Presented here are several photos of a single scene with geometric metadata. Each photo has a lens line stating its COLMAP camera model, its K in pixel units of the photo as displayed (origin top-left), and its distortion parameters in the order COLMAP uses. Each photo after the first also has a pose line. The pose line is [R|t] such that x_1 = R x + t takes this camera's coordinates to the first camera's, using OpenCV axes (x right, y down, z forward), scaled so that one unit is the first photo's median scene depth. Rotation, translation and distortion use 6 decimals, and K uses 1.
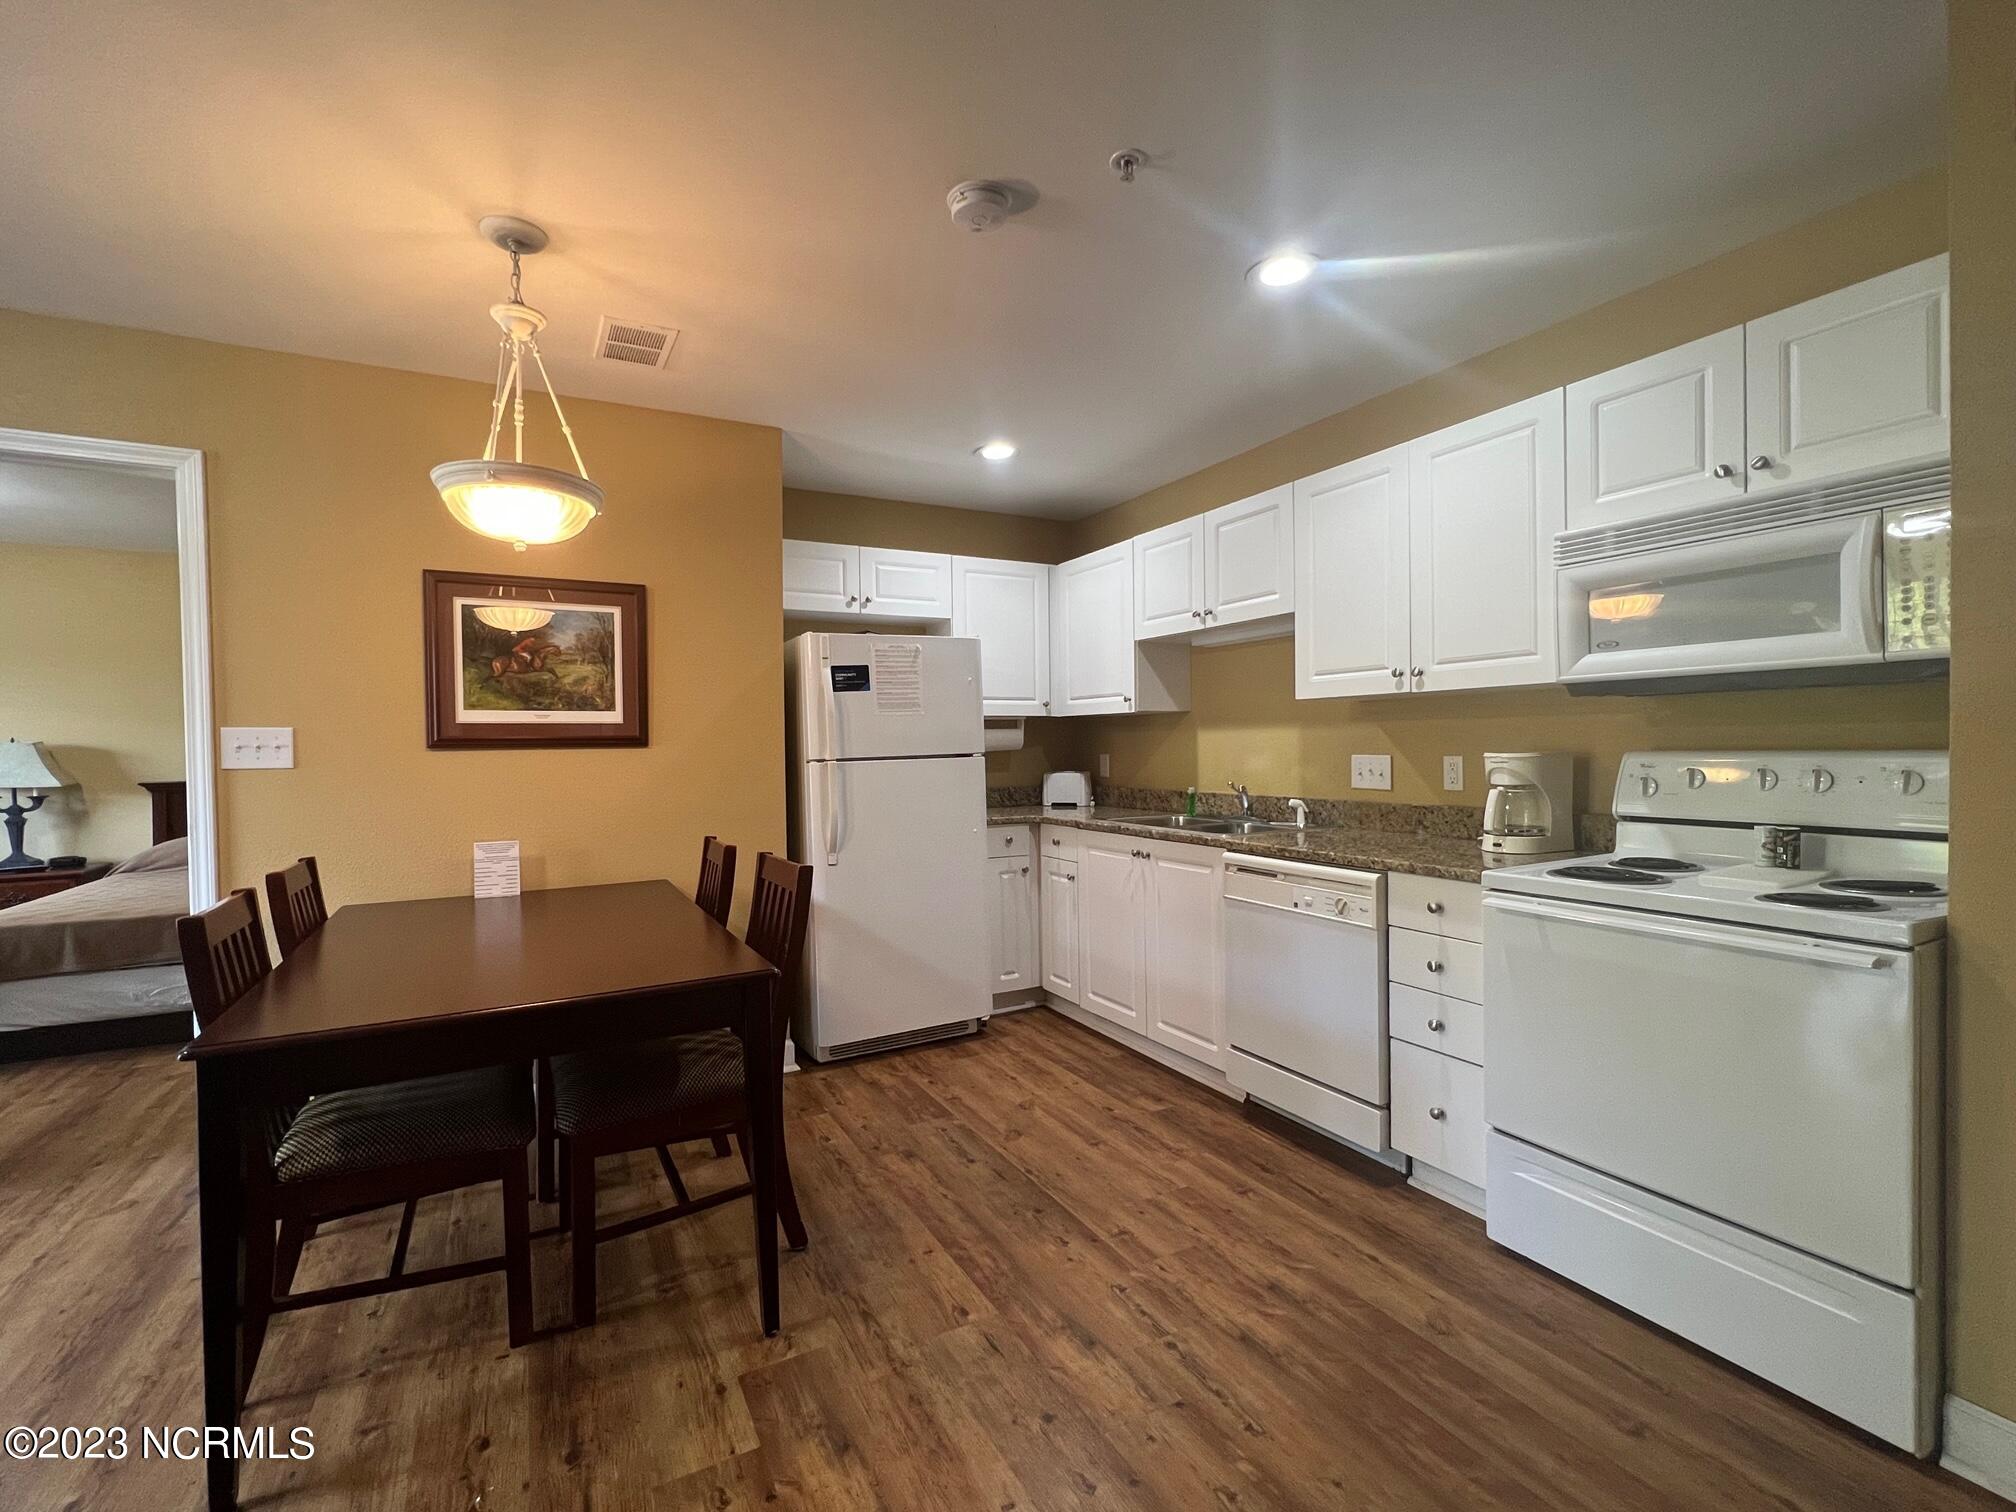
lens RADIAL K [[879.7, 0, 999.6], [0, 879.7, 757.1], [0, 0, 1]] dist [-0.002902, -0.000369]
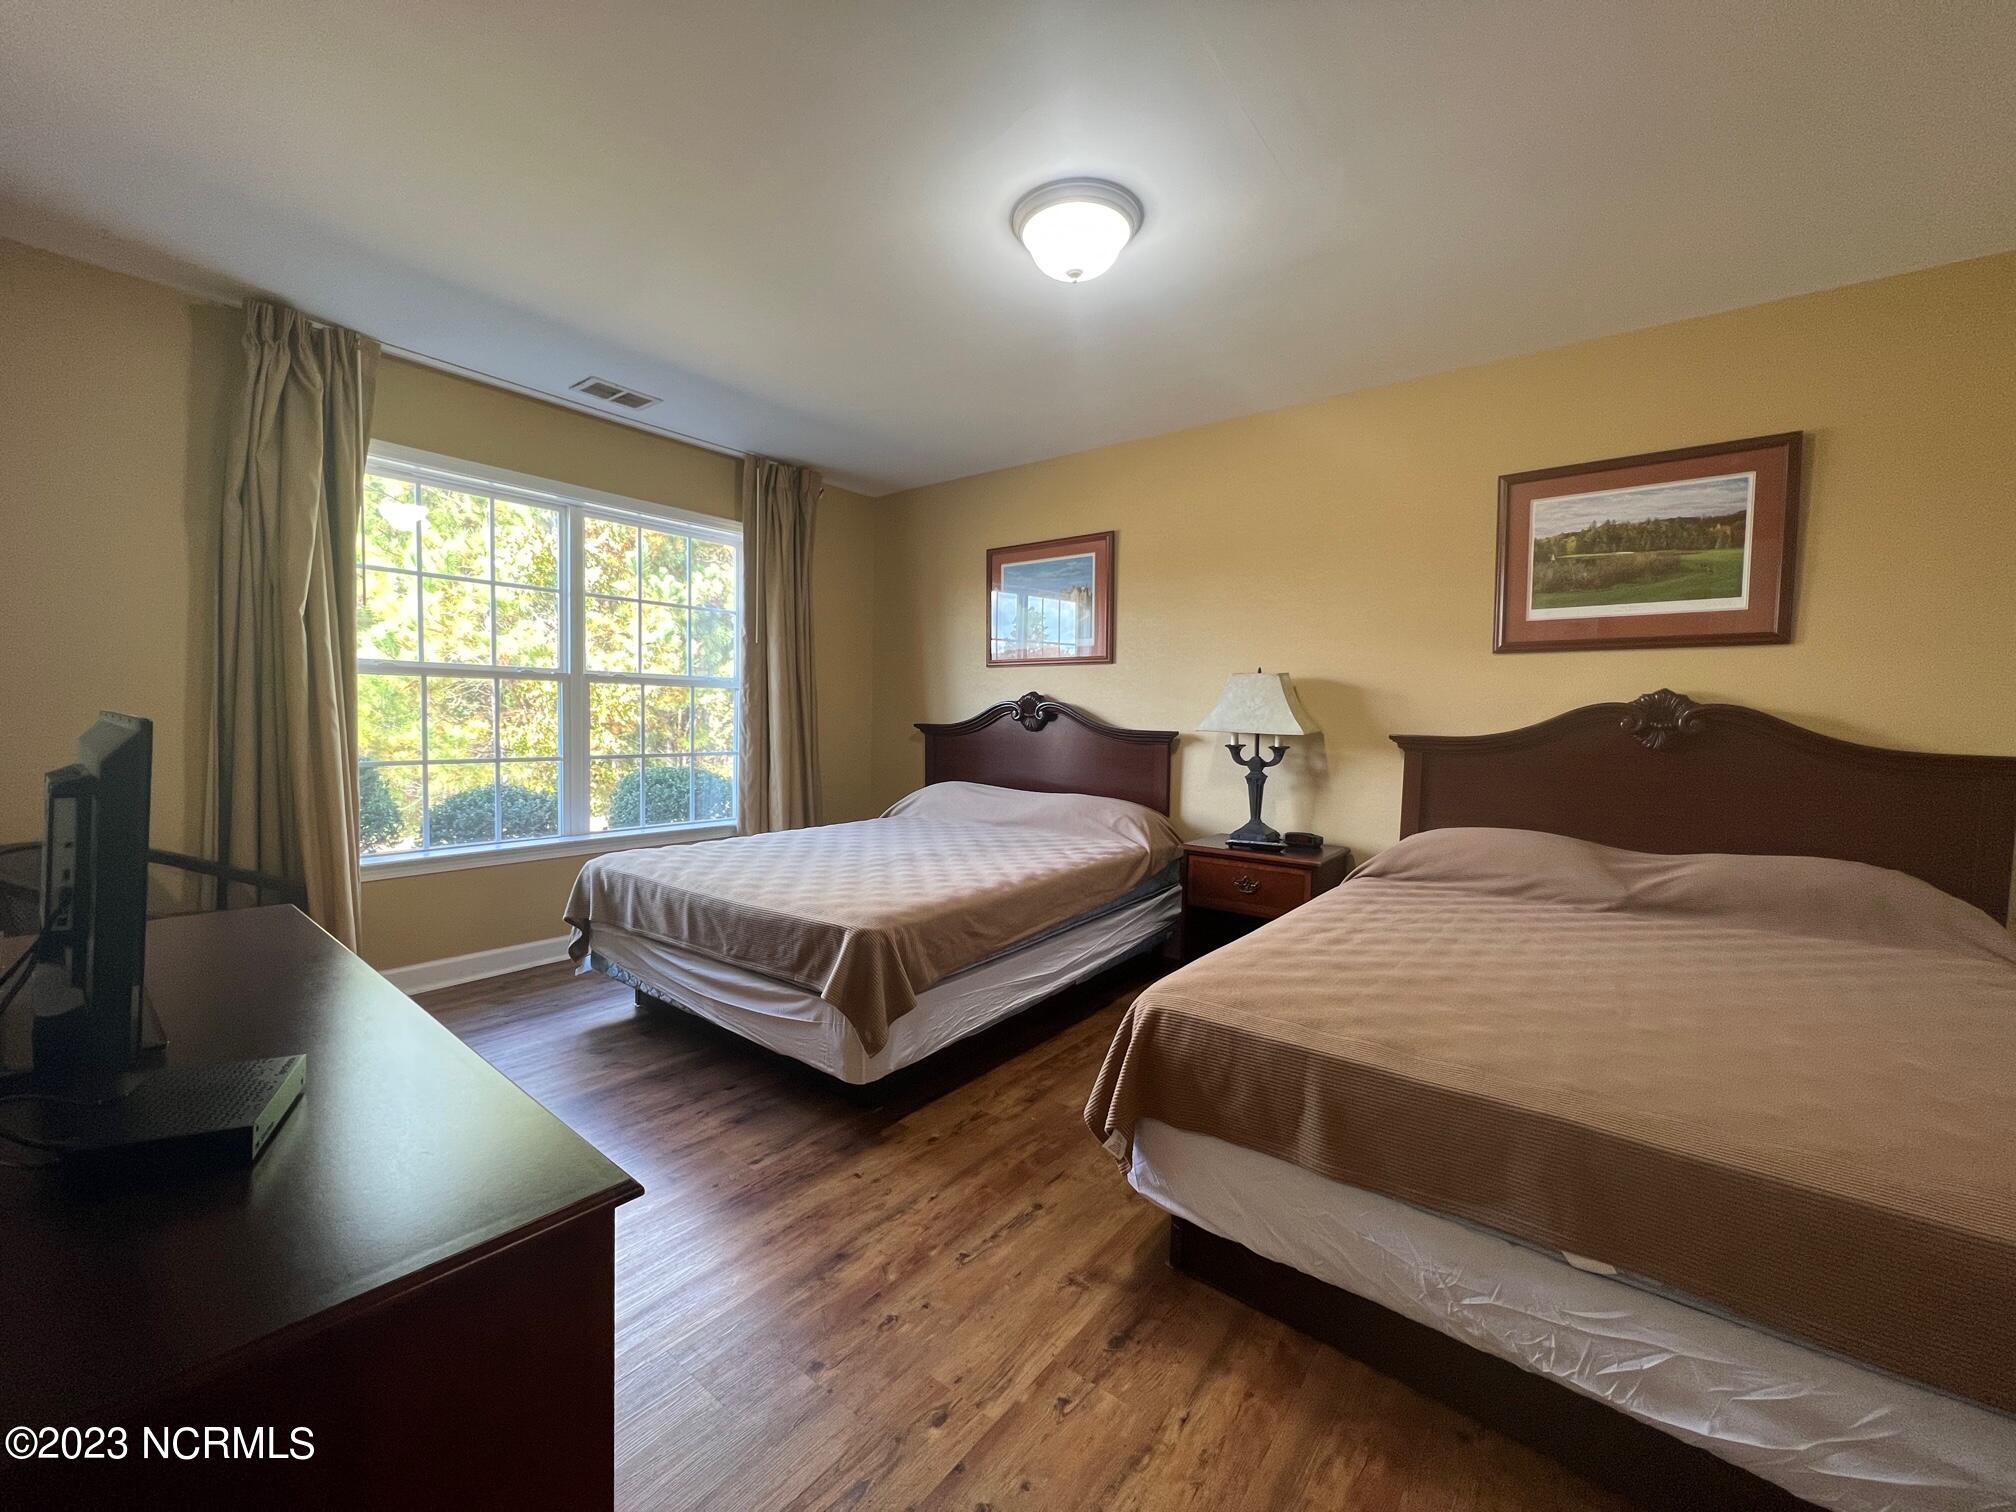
lens RADIAL K [[785.5, 0, 1002.7], [0, 785.5, 747.8], [0, 0, 1]] dist [-0.003018, -0.000371]
pose [[0.389286, 0.068927, -0.918535, -0.573946], [-0.034027, 0.997592, 0.060438, 0.013168], [0.920488, 0.007727, 0.390693, 0.520960]]
